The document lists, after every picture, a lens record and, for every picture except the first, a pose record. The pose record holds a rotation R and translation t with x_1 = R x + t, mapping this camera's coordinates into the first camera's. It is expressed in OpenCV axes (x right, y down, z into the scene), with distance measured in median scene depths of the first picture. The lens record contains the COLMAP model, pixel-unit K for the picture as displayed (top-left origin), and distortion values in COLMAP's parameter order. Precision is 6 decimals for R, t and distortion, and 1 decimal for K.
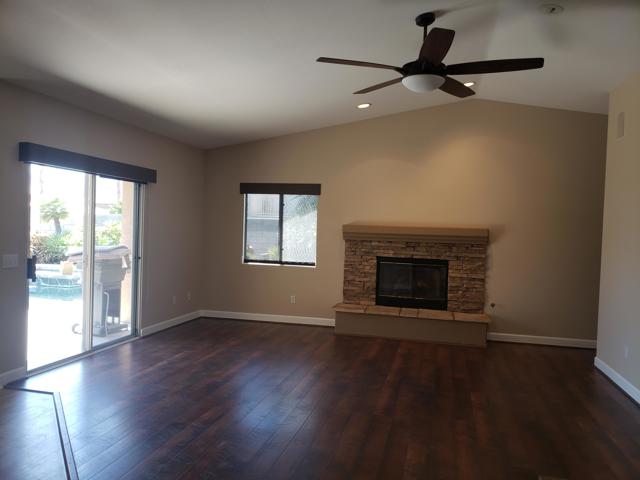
lens RADIAL K [[496.1, 0, 318.6], [0, 496.1, 240.7], [0, 0, 1]] dist [0.062529, -0.049956]
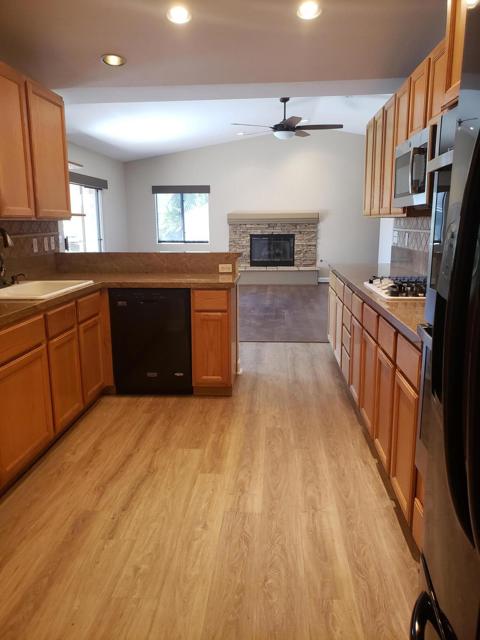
lens RADIAL K [[496.1, 0, 241.7], [0, 496.1, 326.3], [0, 0, 1]] dist [0.062529, -0.049956]
pose [[0.983882, -0.071915, 0.163723, -0.186652], [0.041053, 0.981953, 0.184614, 0.027240], [-0.174044, -0.174917, 0.969078, -0.560437]]
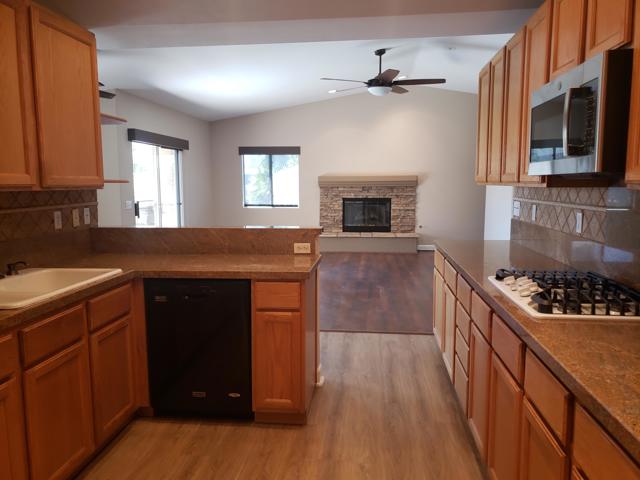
lens RADIAL K [[496.1, 0, 325.7], [0, 496.1, 254.6], [0, 0, 1]] dist [0.062529, -0.049956]
pose [[0.988187, -0.055202, 0.142966, -0.148447], [0.037677, 0.991752, 0.122511, 0.017225], [-0.148550, -0.115677, 0.982116, -0.428595]]
